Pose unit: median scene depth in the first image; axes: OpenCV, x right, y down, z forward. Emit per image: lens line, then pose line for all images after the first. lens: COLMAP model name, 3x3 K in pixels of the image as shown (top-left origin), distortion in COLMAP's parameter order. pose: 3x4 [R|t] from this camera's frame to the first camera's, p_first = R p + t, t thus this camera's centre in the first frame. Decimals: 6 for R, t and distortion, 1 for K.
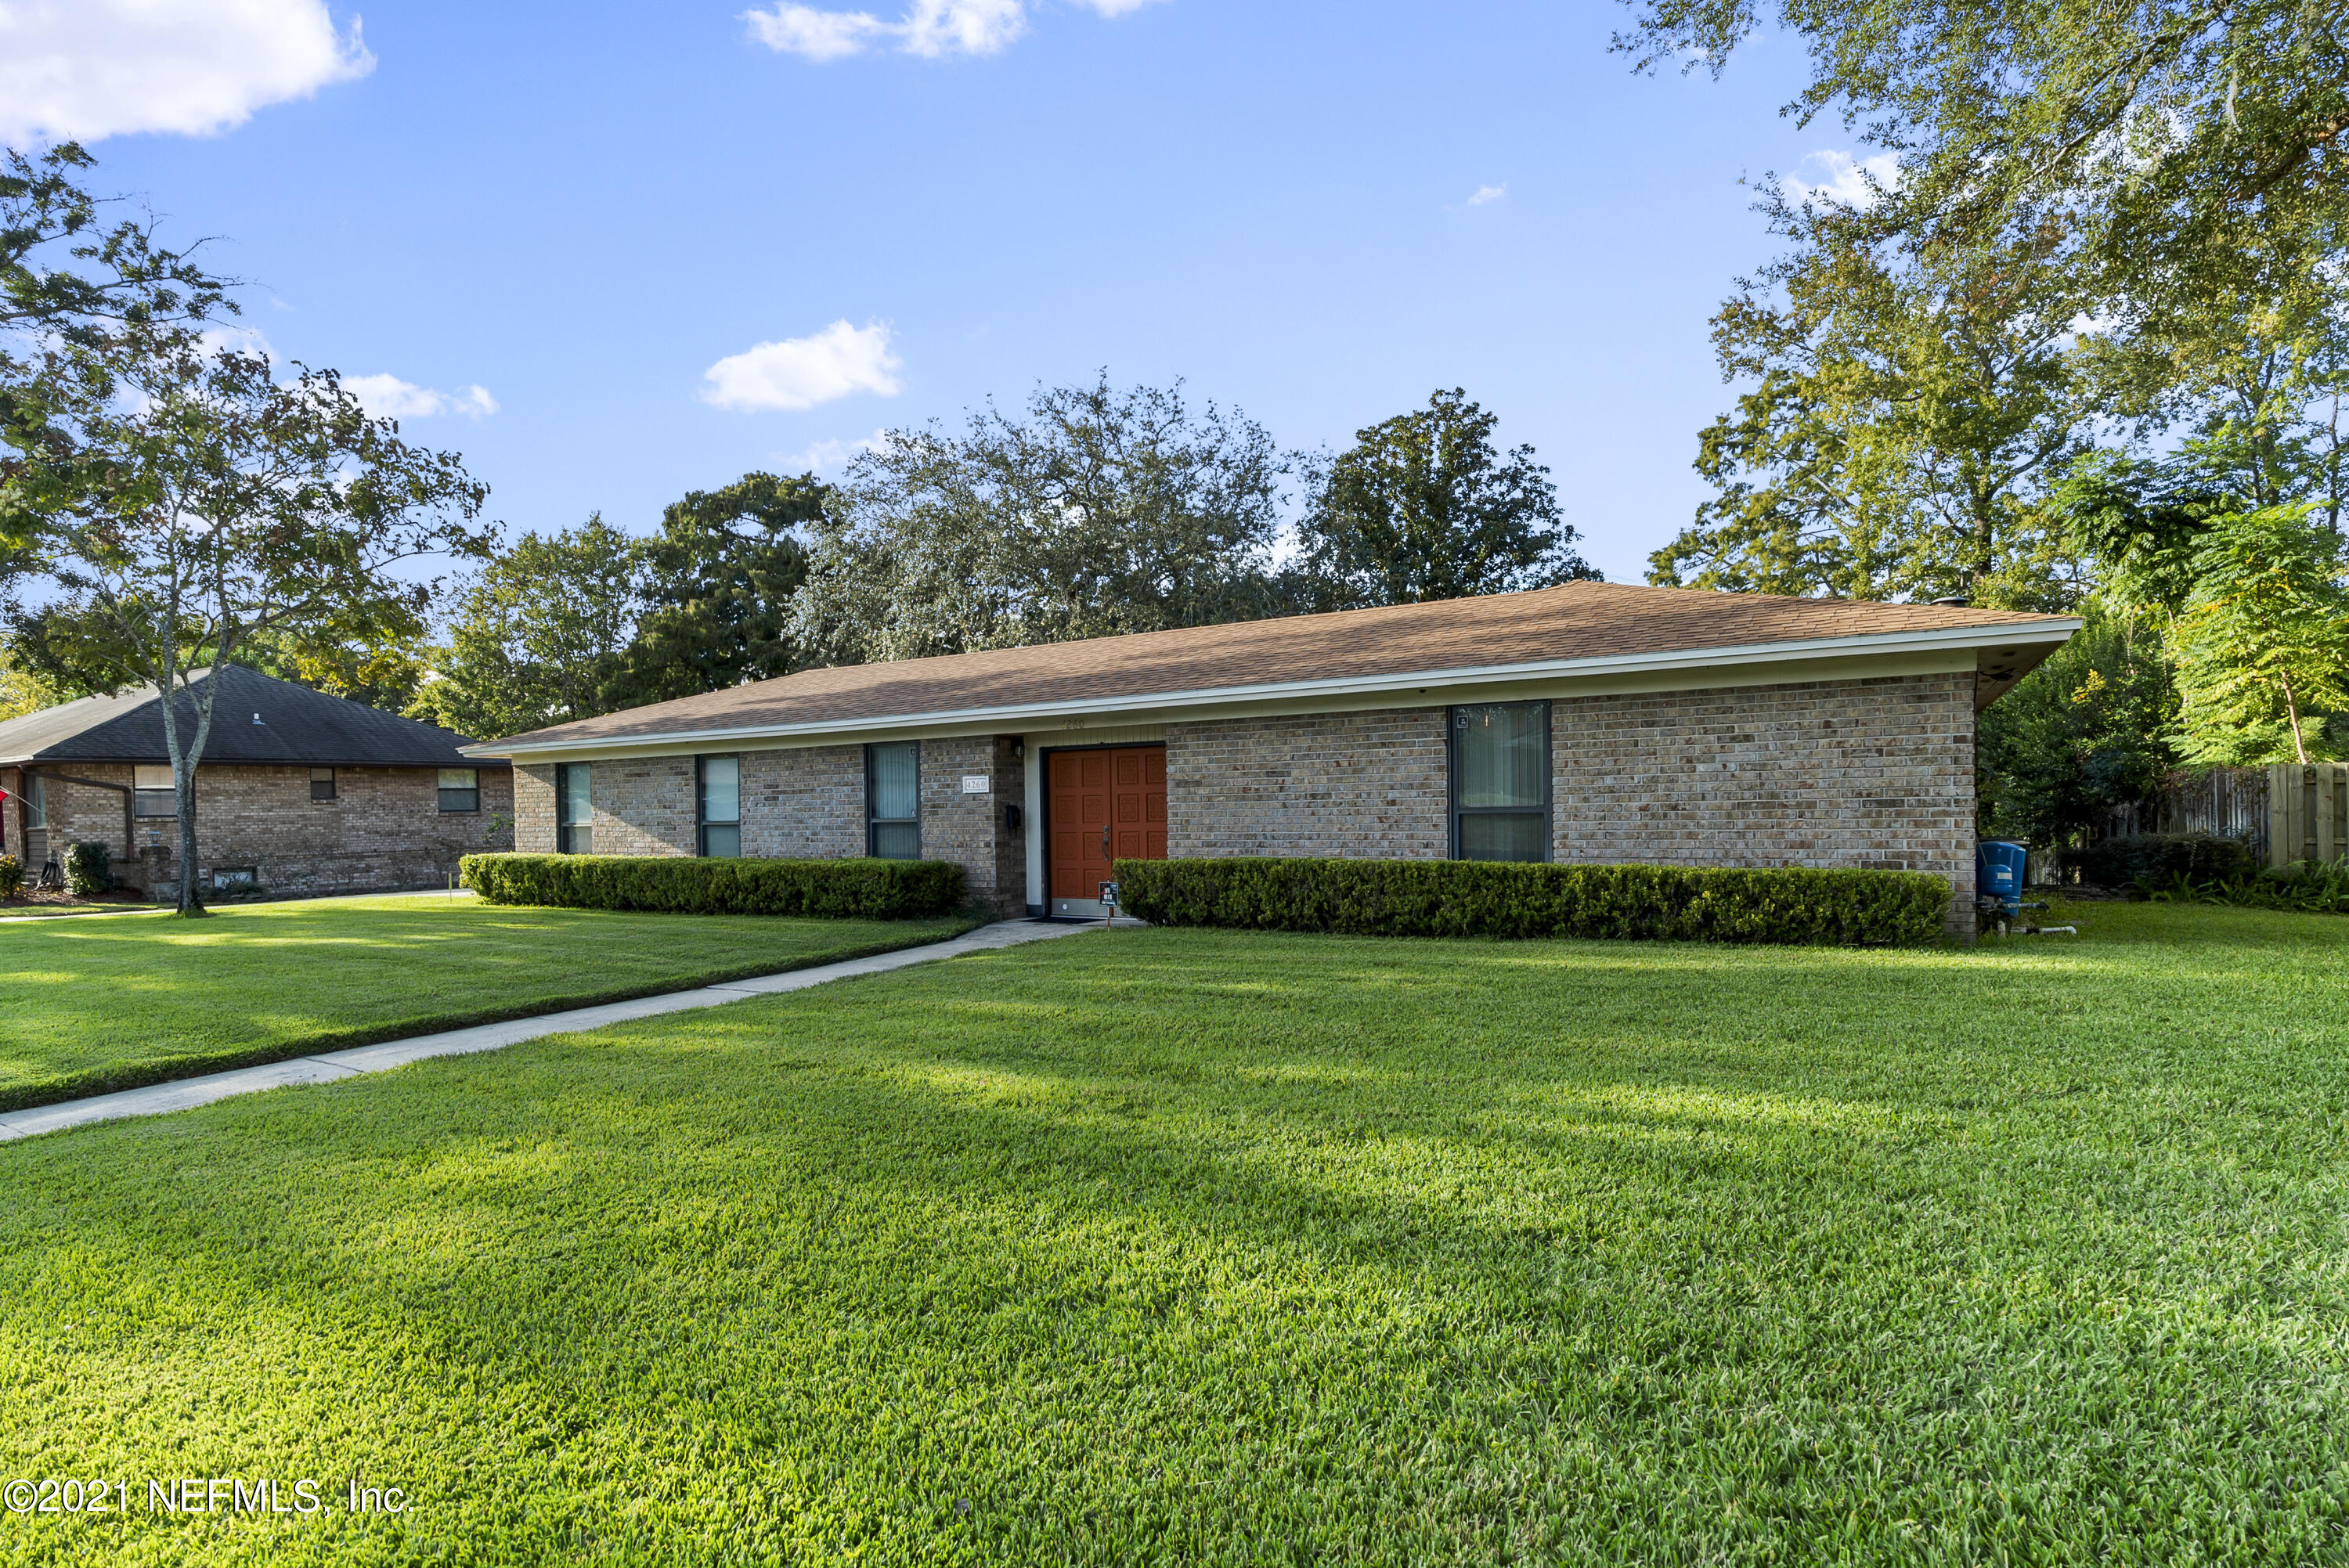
lens RADIAL K [[1171.9, 0, 1174.8], [0, 1171.9, 785.6], [0, 0, 1]] dist [0.003069, 0.001884]
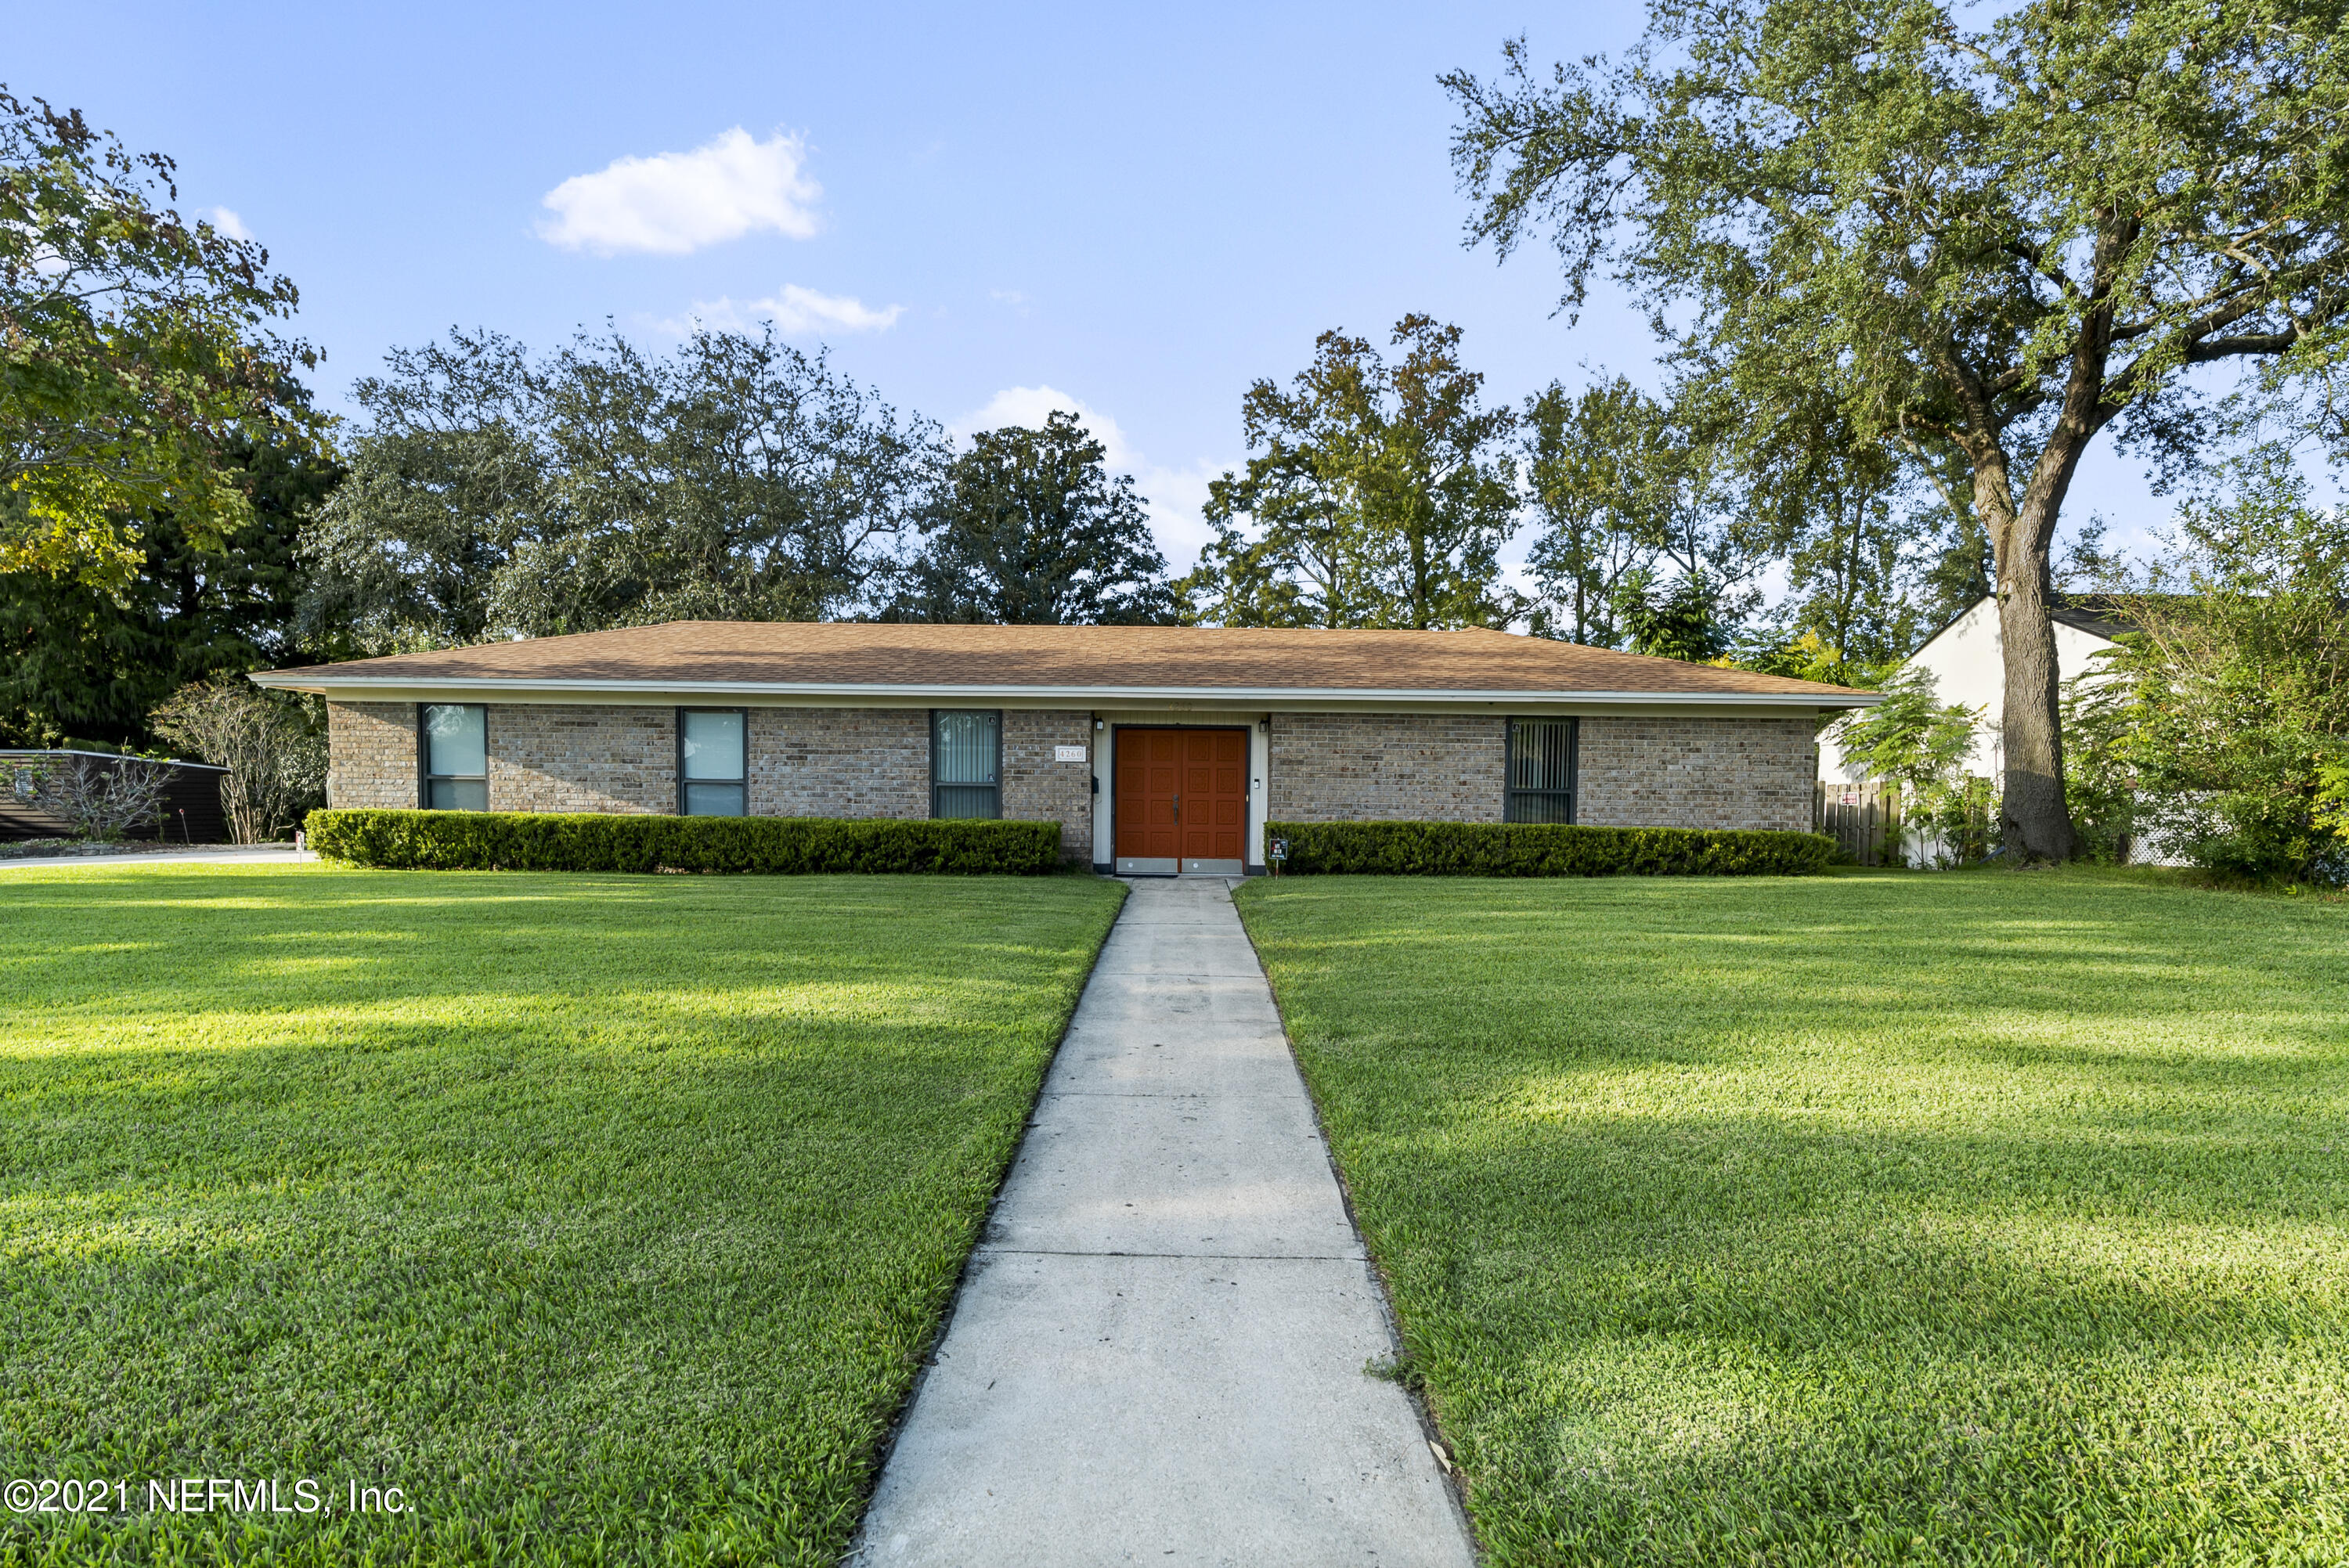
lens RADIAL K [[1171.9, 0, 1171.6], [0, 1171.9, 789.6], [0, 0, 1]] dist [0.003069, 0.001884]
pose [[0.858503, 0.033698, 0.511700, -0.536803], [-0.039843, 0.999205, 0.001044, 0.022693], [-0.511258, -0.021284, 0.859164, -0.004207]]
